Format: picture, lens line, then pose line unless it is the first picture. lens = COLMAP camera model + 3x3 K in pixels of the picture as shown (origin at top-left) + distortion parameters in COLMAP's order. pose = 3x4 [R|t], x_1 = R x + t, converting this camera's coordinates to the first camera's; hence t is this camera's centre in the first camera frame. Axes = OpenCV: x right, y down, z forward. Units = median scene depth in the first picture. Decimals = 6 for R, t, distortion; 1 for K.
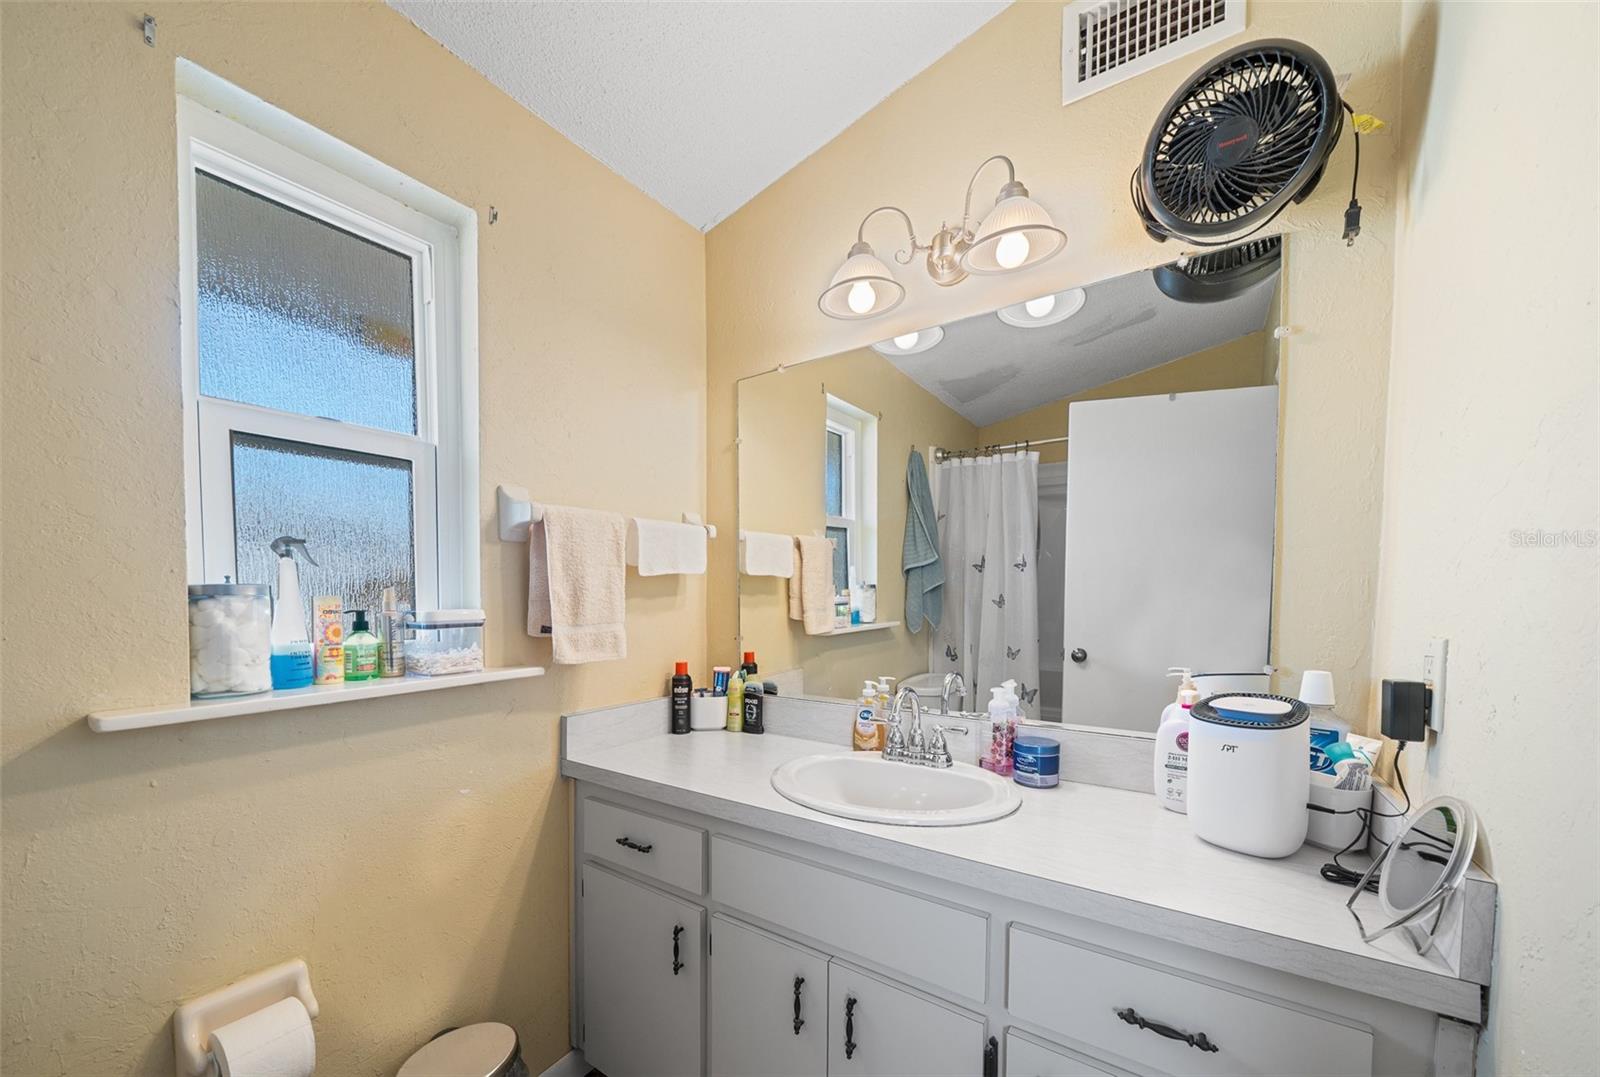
lens RADIAL K [[568.9, 0, 765.4], [0, 568.9, 534.3], [0, 0, 1]] dist [-0.005423, -0.000257]
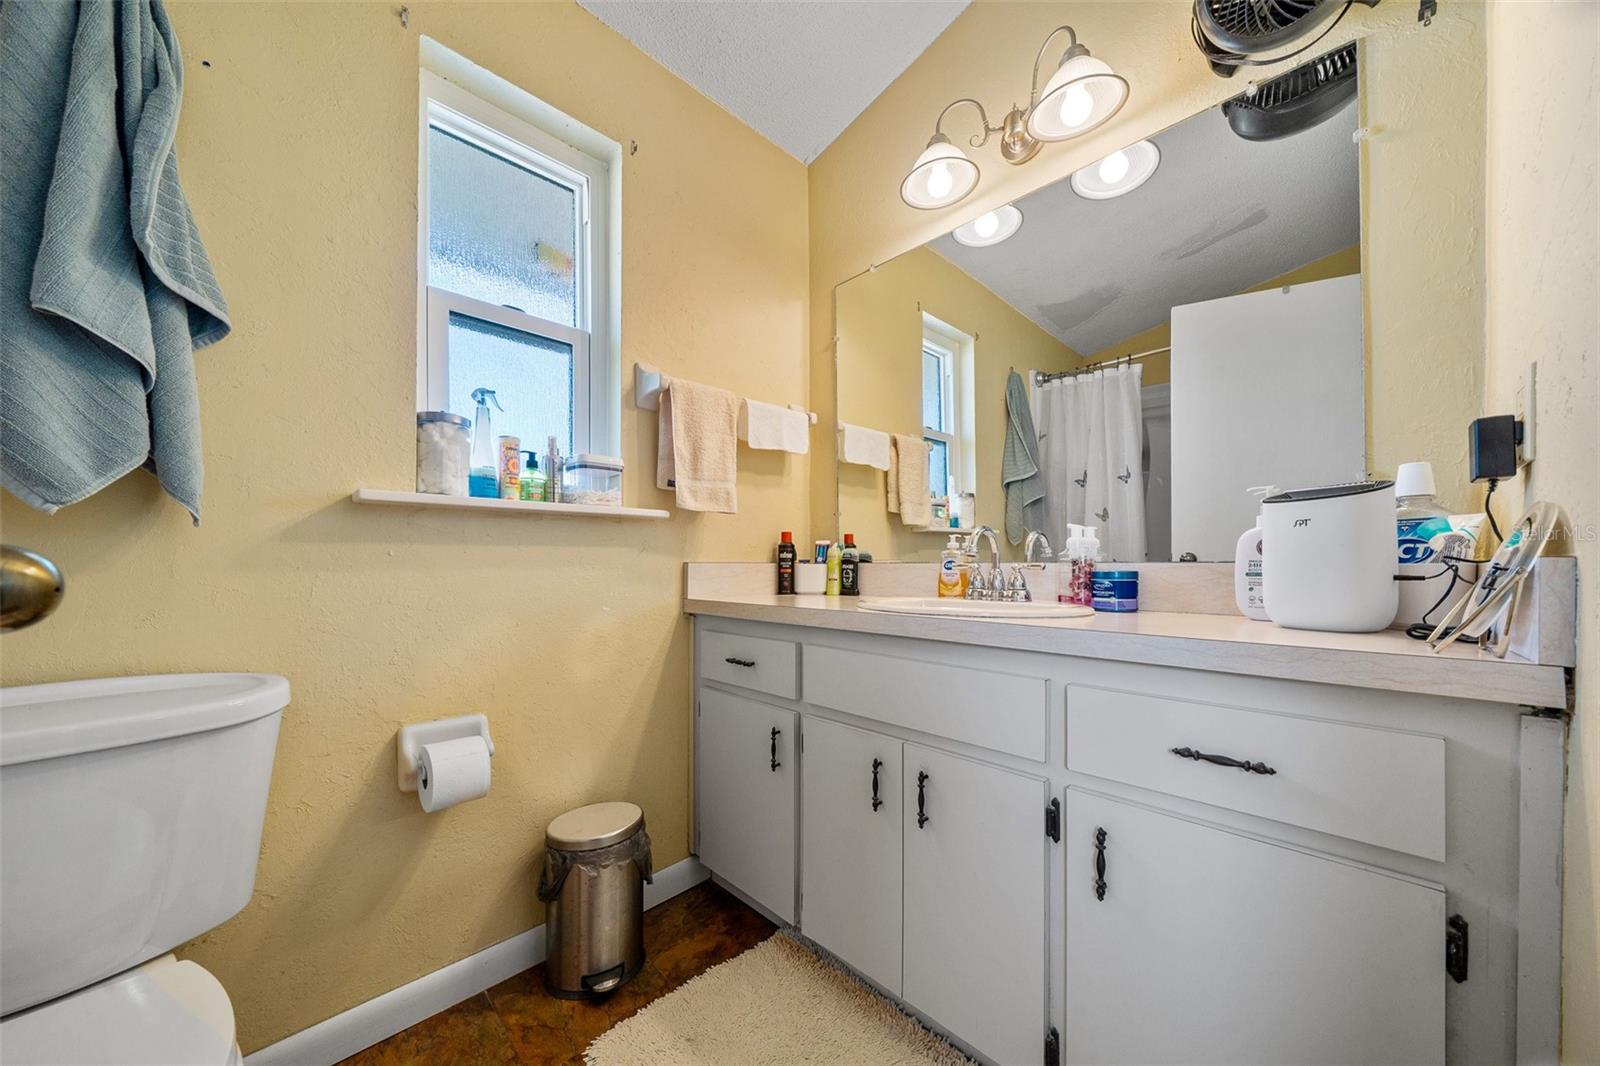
lens RADIAL K [[540.5, 0, 798.6], [0, 540.5, 540.0], [0, 0, 1]] dist [-0.006823, -0.000050]
pose [[0.983028, -0.005106, -0.183385, 0.088888], [-0.001537, 0.999348, -0.036062, 0.332946], [0.183450, 0.035732, 0.982380, -0.070855]]
